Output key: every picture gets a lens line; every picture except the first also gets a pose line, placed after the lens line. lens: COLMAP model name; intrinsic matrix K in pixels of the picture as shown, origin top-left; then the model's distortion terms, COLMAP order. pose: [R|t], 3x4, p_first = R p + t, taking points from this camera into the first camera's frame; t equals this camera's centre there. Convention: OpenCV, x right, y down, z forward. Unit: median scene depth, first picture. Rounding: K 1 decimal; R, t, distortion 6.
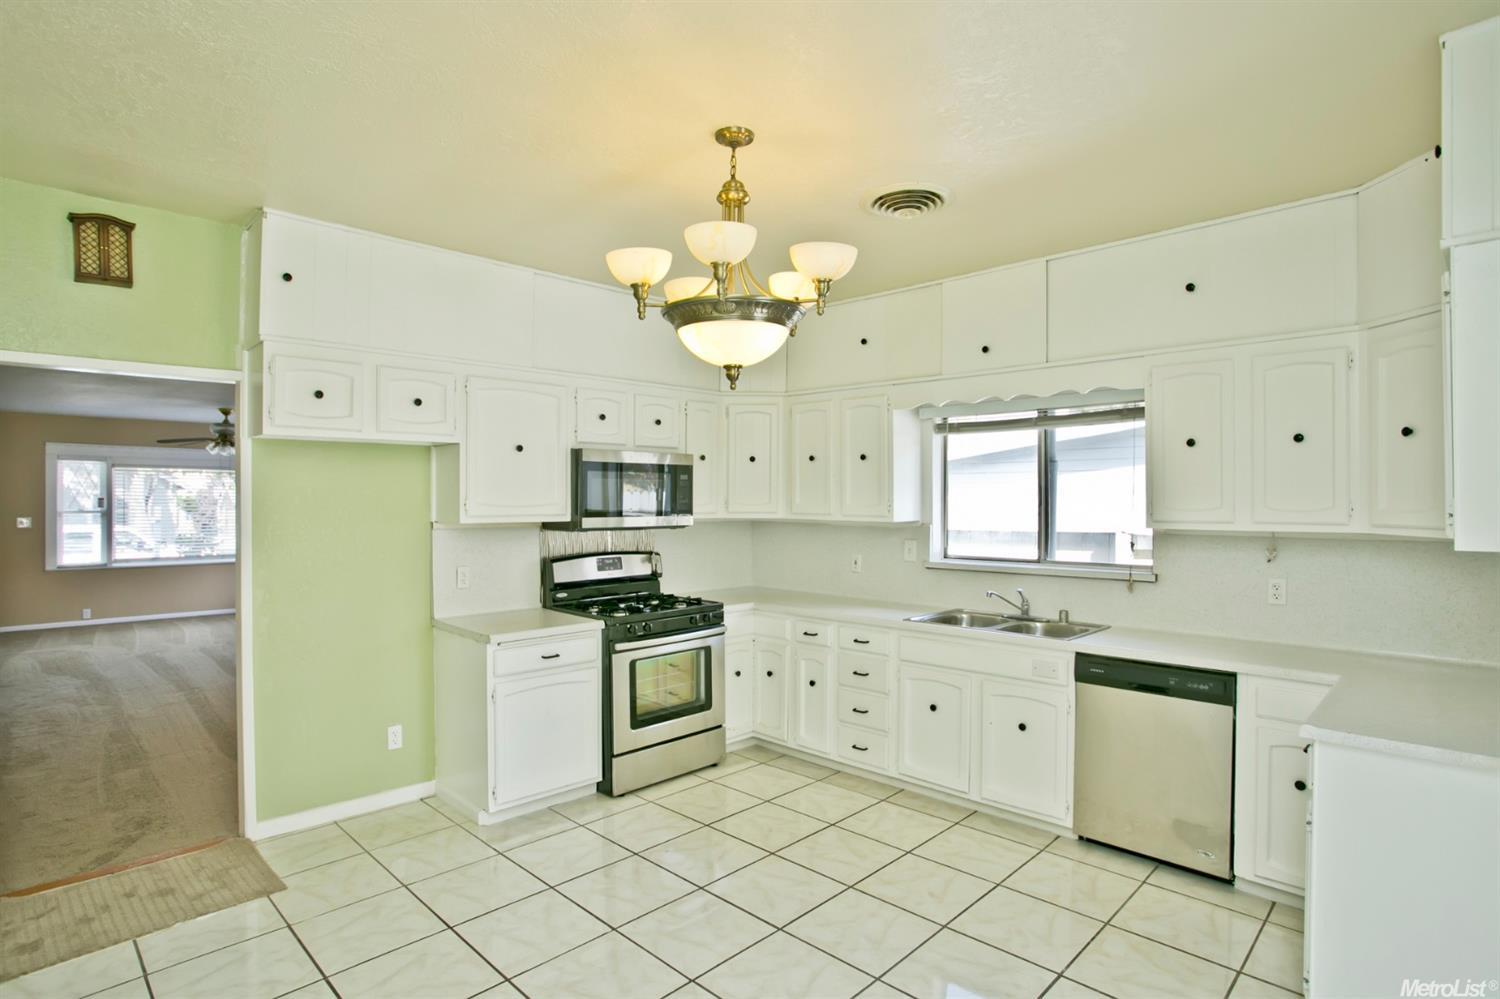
lens RADIAL K [[768.7, 0, 750.0], [0, 768.7, 499.5], [0, 0, 1]] dist [-0.093576, 0.038054]
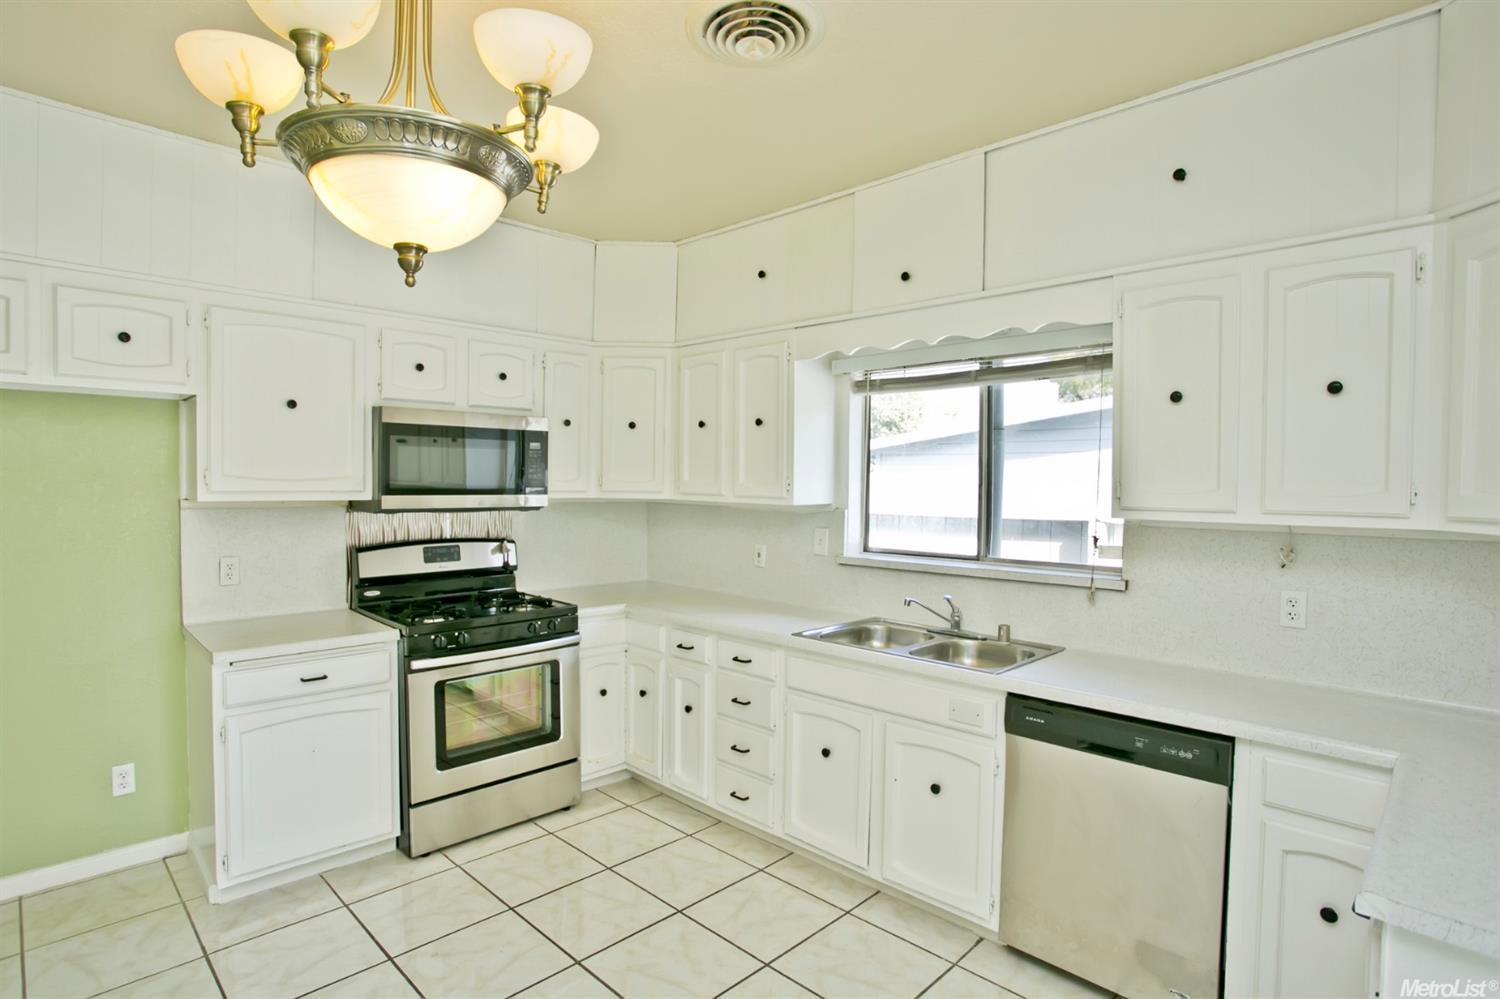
lens RADIAL K [[768.7, 0, 750.0], [0, 768.7, 499.5], [0, 0, 1]] dist [-0.093576, 0.038054]
pose [[0.999905, 0.010237, 0.009188, 0.149599], [-0.010454, 0.999659, 0.023941, 0.006064], [-0.008940, -0.024035, 0.999671, 0.242883]]
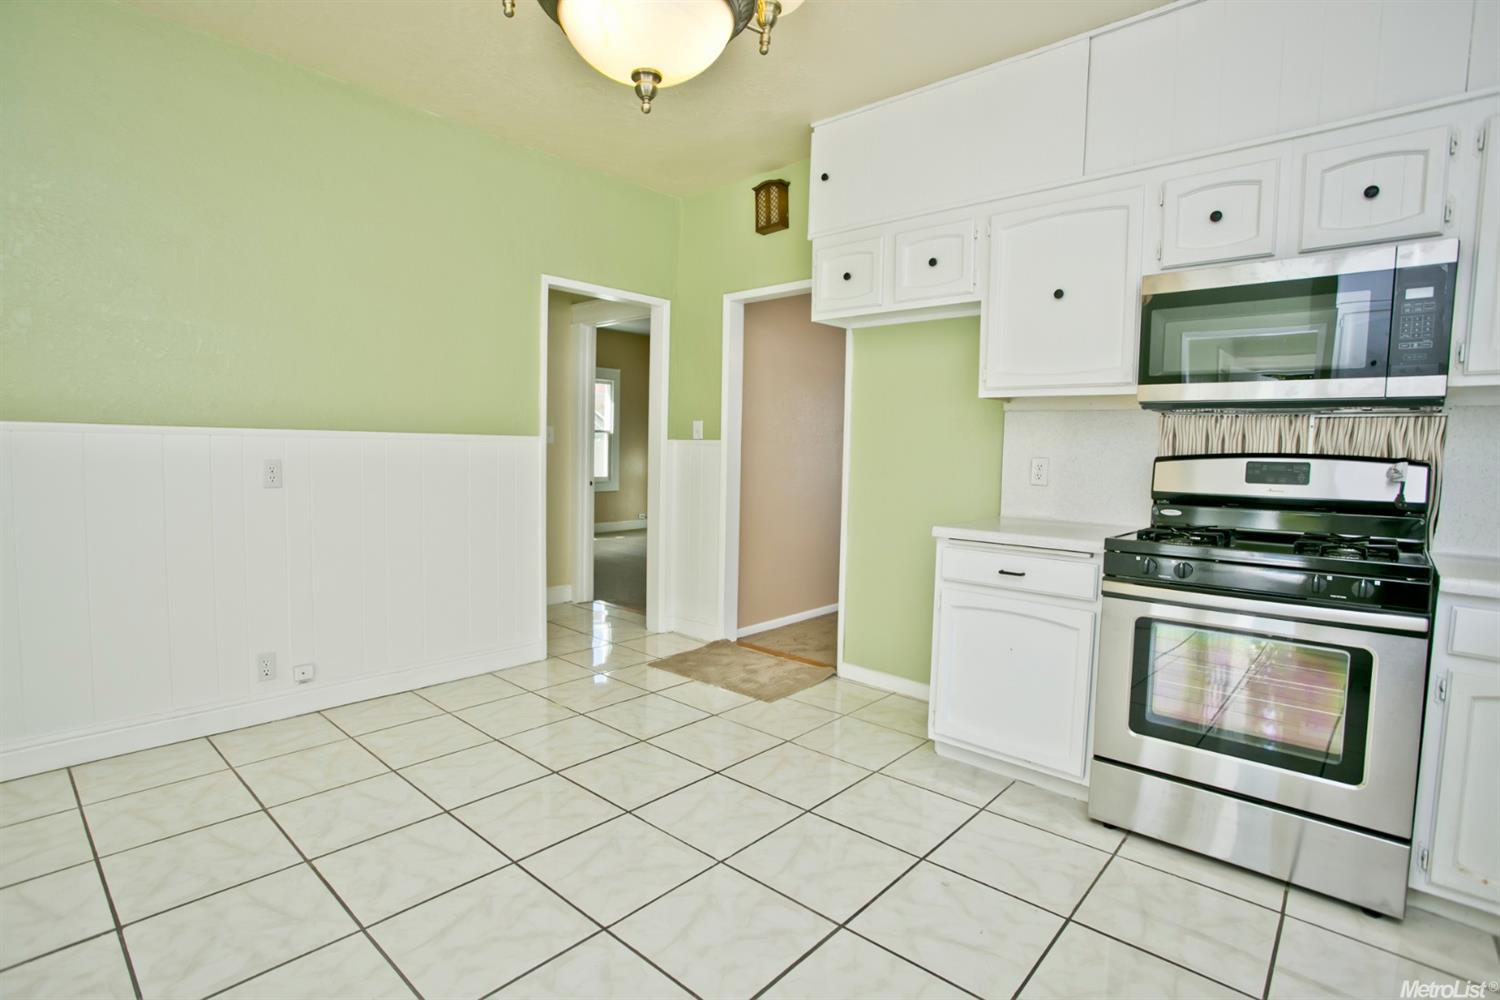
lens RADIAL K [[721.6, 0, 740.1], [0, 721.6, 499.4], [0, 0, 1]] dist [-0.067470, 0.026644]
pose [[0.043267, 0.073196, -0.996379, 0.374909], [-0.022464, 0.997132, 0.072276, 0.086580], [0.998811, 0.019255, 0.044787, 0.662066]]
